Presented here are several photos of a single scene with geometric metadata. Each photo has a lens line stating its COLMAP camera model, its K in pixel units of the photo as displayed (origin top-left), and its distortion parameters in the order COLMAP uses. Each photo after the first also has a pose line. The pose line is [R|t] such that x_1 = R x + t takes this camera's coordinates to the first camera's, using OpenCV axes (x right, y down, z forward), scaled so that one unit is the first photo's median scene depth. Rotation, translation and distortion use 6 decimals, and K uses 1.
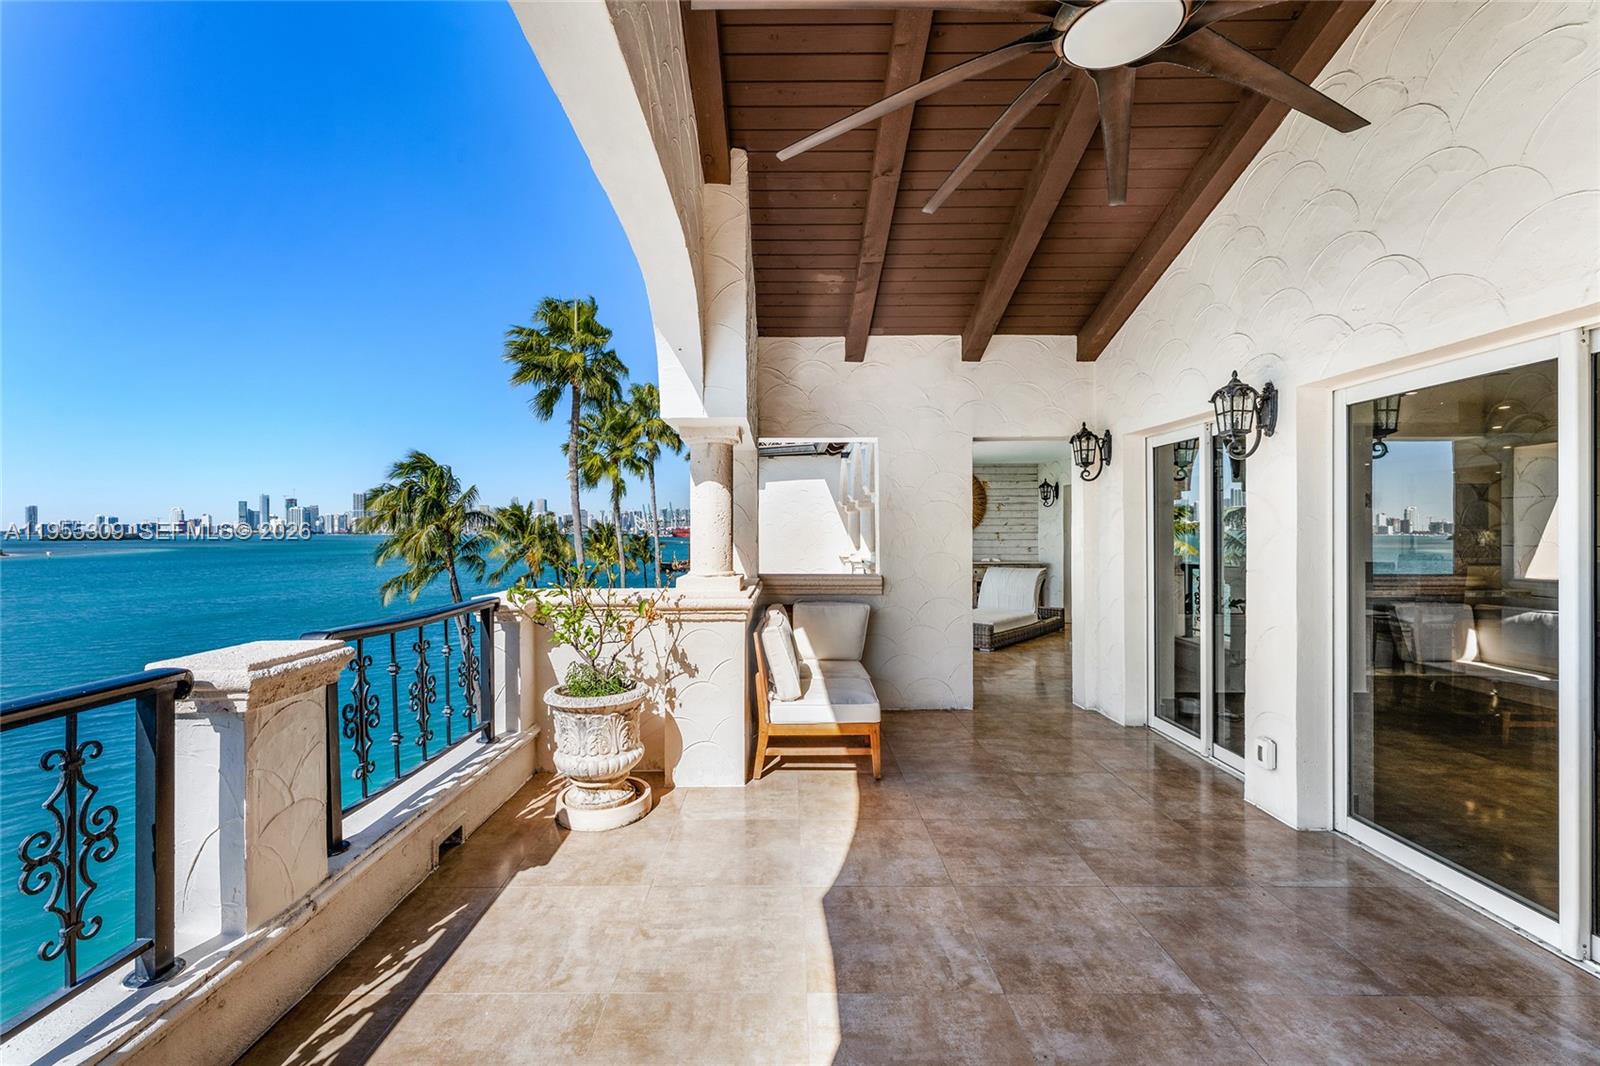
lens RADIAL K [[647.9, 0, 771.4], [0, 647.9, 530.6], [0, 0, 1]] dist [0.006256, -0.000133]
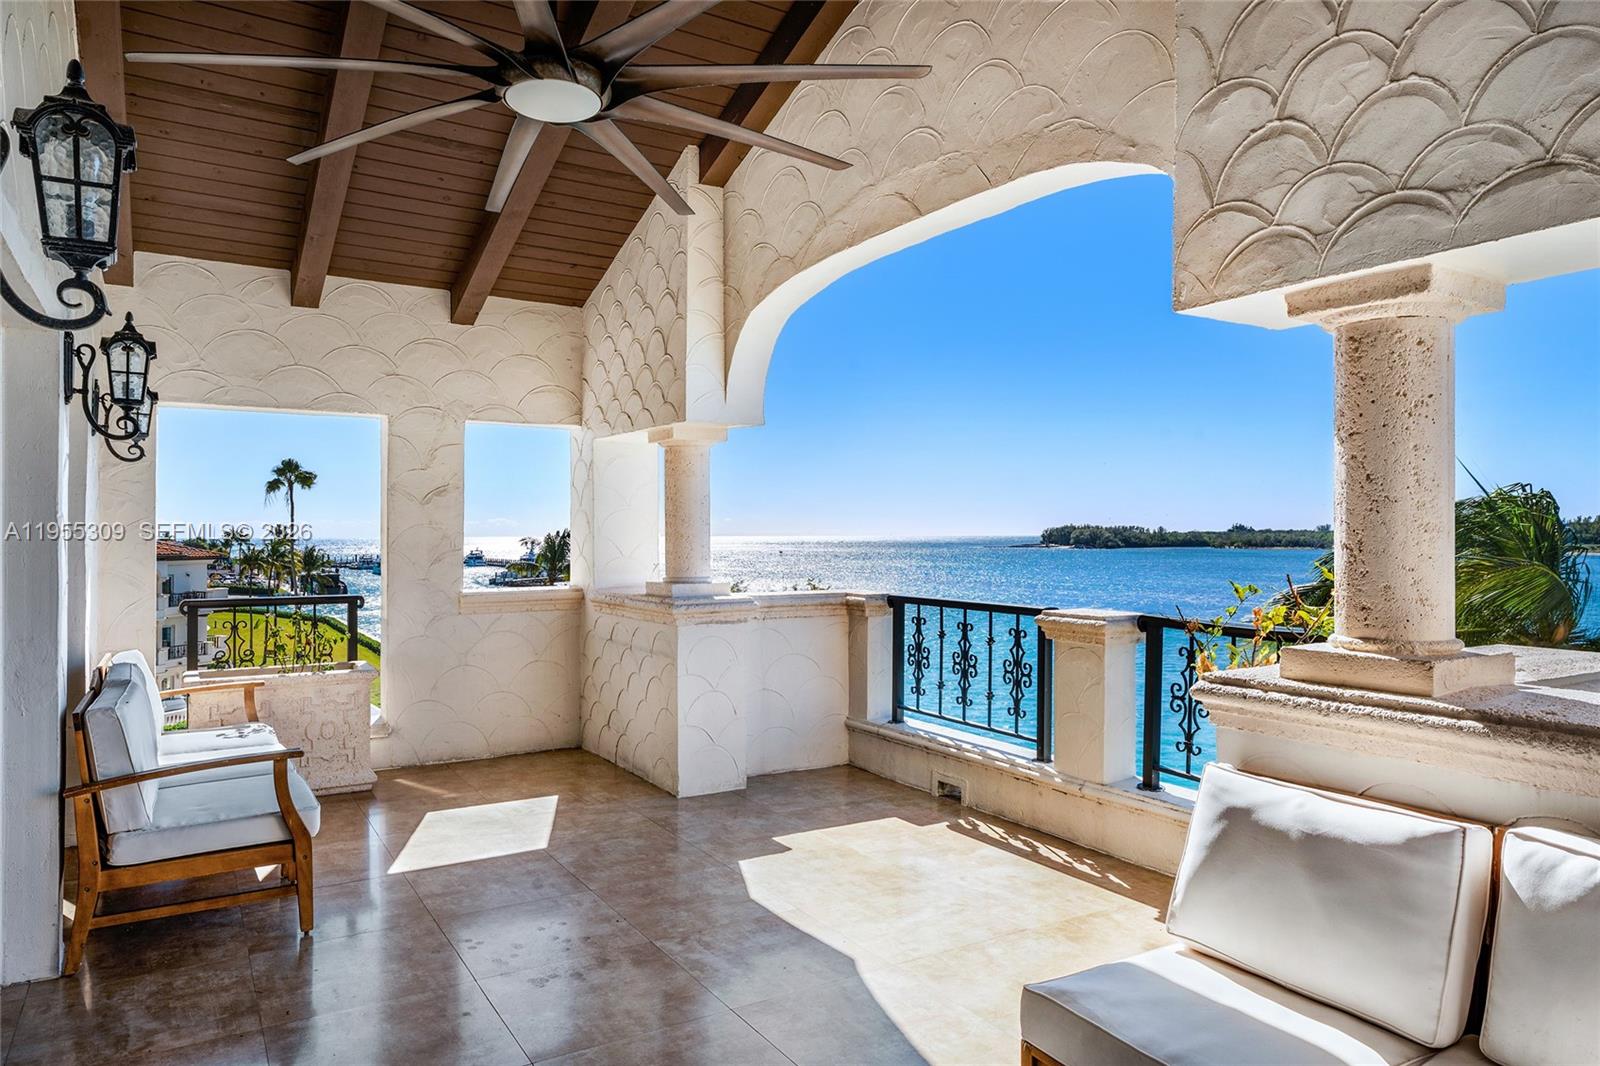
lens RADIAL K [[1049.6, 0, 792.8], [0, 1049.6, 533.7], [0, 0, 1]] dist [-0.007963, -0.003603]
pose [[-0.844041, 0.007750, -0.536223, 0.927387], [0.006999, 0.999970, 0.003437, -0.011945], [0.536233, -0.000852, -0.844069, 2.201497]]
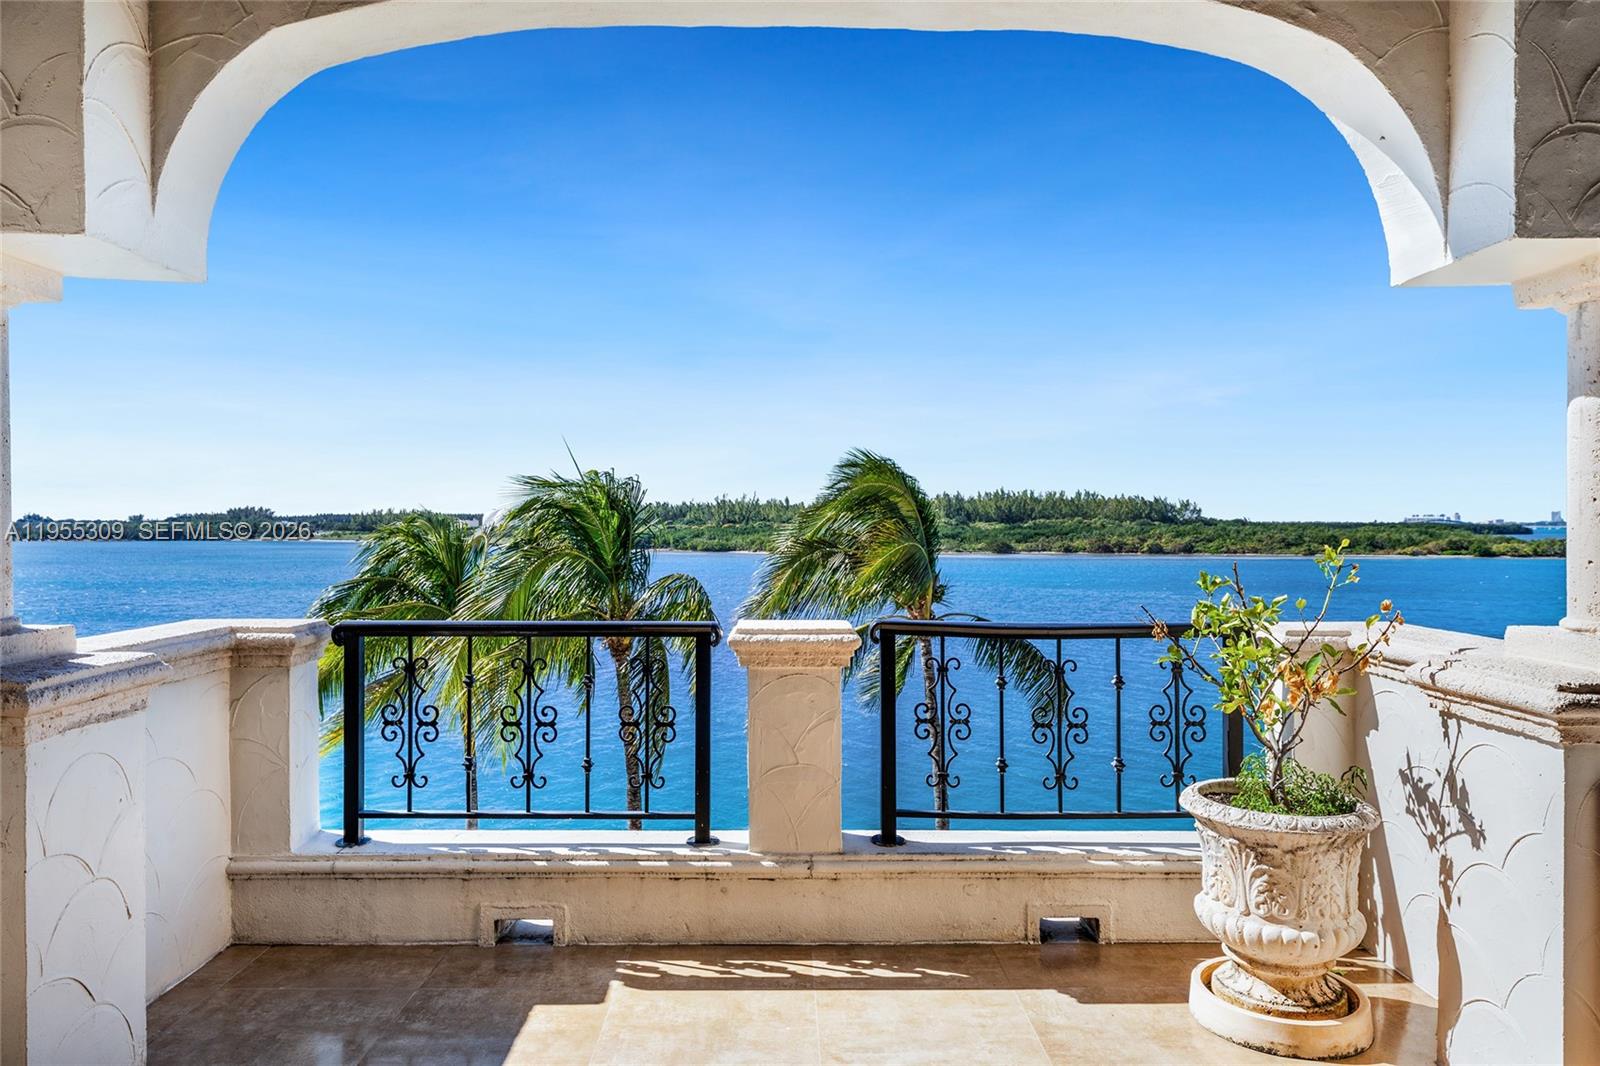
lens RADIAL K [[1049.6, 0, 791.0], [0, 1049.6, 538.9], [0, 0, 1]] dist [-0.007963, -0.003603]
pose [[0.044305, 0.021764, -0.998781, 0.845089], [0.000163, 0.999762, 0.021793, -0.003678], [0.999018, -0.001128, 0.044290, 0.735321]]
